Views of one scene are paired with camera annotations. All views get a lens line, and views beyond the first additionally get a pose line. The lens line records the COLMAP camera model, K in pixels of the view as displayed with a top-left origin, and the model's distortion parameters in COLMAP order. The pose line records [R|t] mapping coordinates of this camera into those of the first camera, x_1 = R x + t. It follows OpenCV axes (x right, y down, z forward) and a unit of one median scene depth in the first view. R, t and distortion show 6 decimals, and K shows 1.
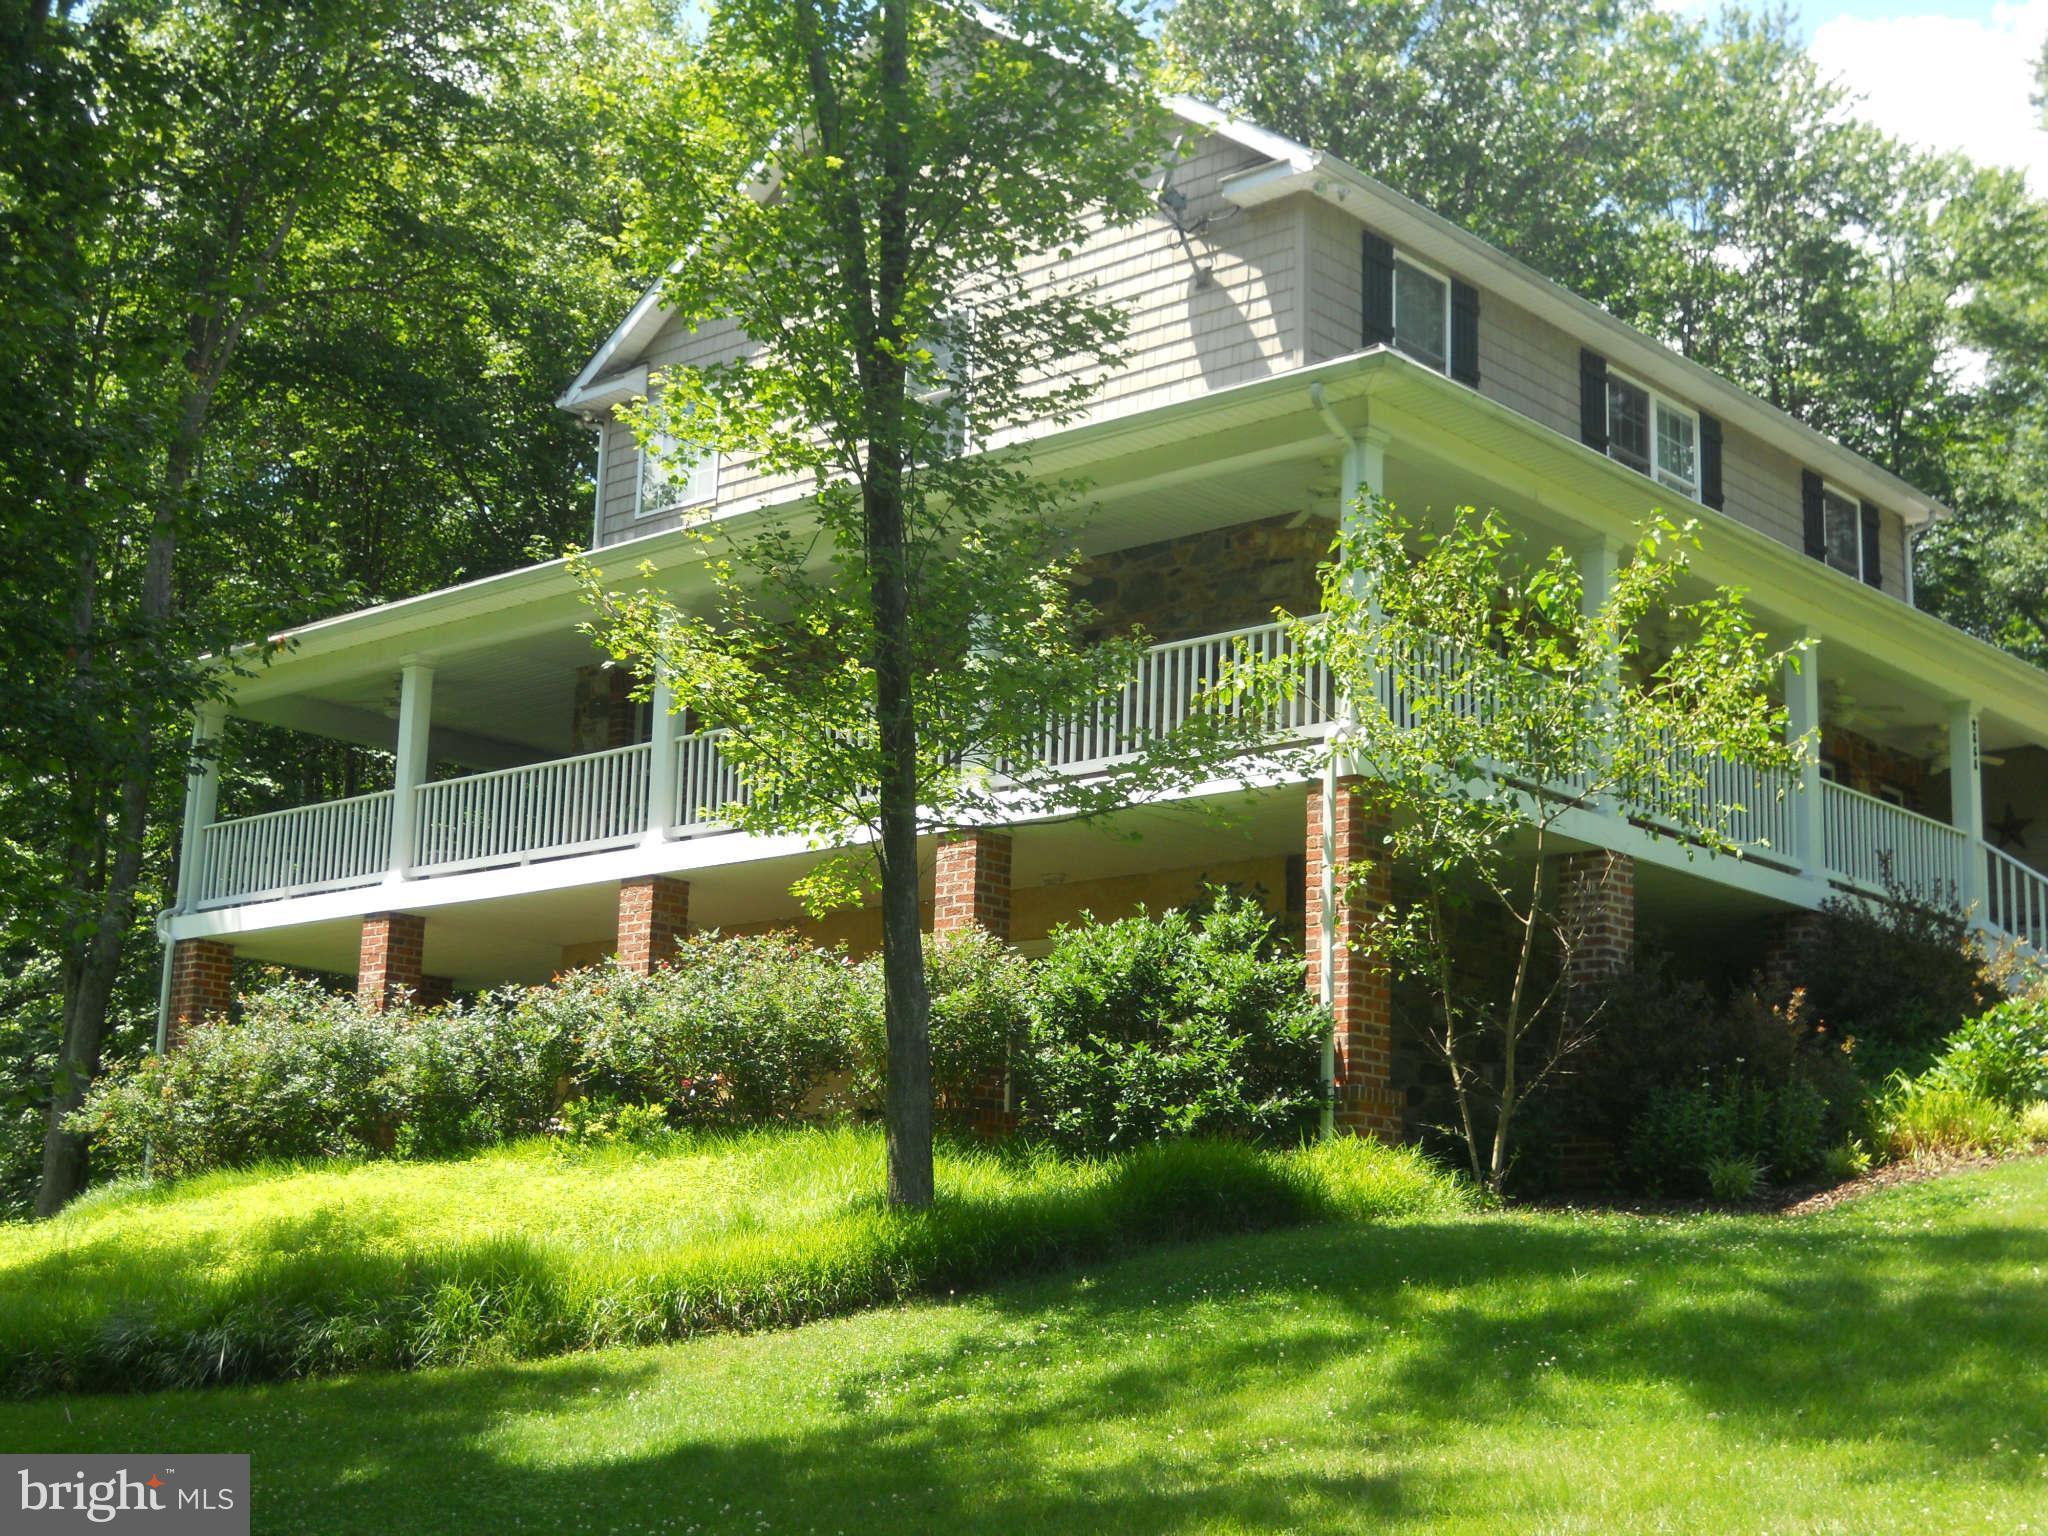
lens RADIAL K [[2839.7, 0, 1024.0], [0, 2839.7, 768.0], [0, 0, 1]] dist [0.032723, -0.432734]
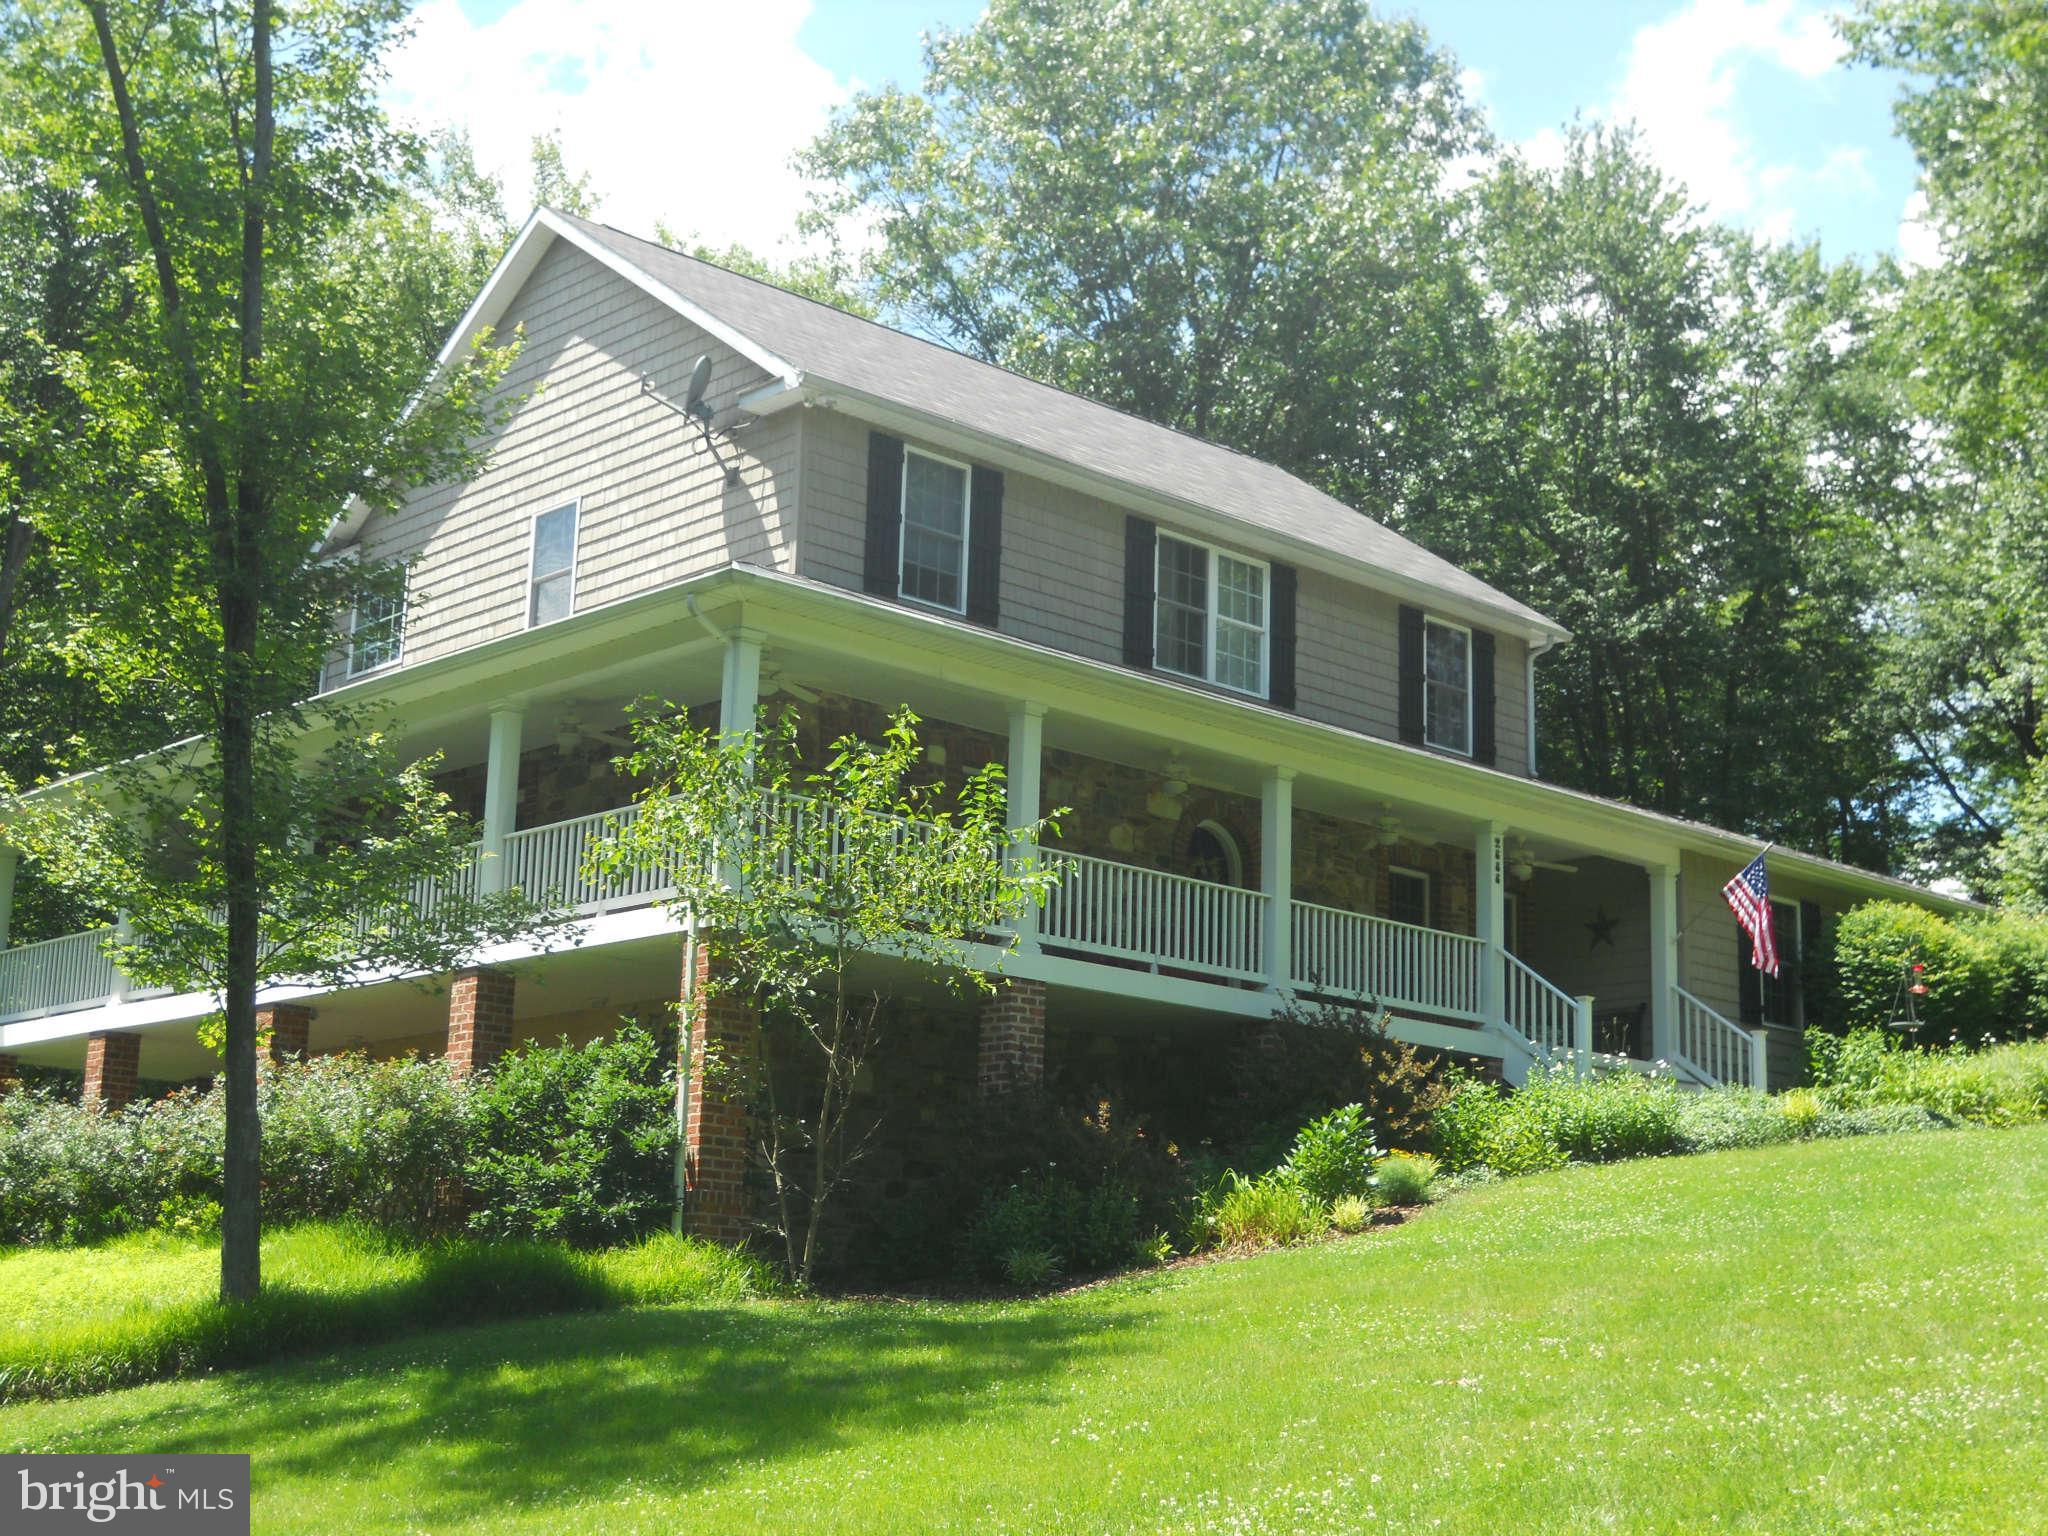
lens RADIAL K [[2839.7, 0, 1024.0], [0, 2839.7, 768.0], [0, 0, 1]] dist [0.032723, -0.432734]
pose [[0.995291, -0.021120, -0.094600, 0.318373], [0.019578, 0.999660, -0.017204, -0.035877], [0.094931, 0.015271, 0.995367, -0.148121]]
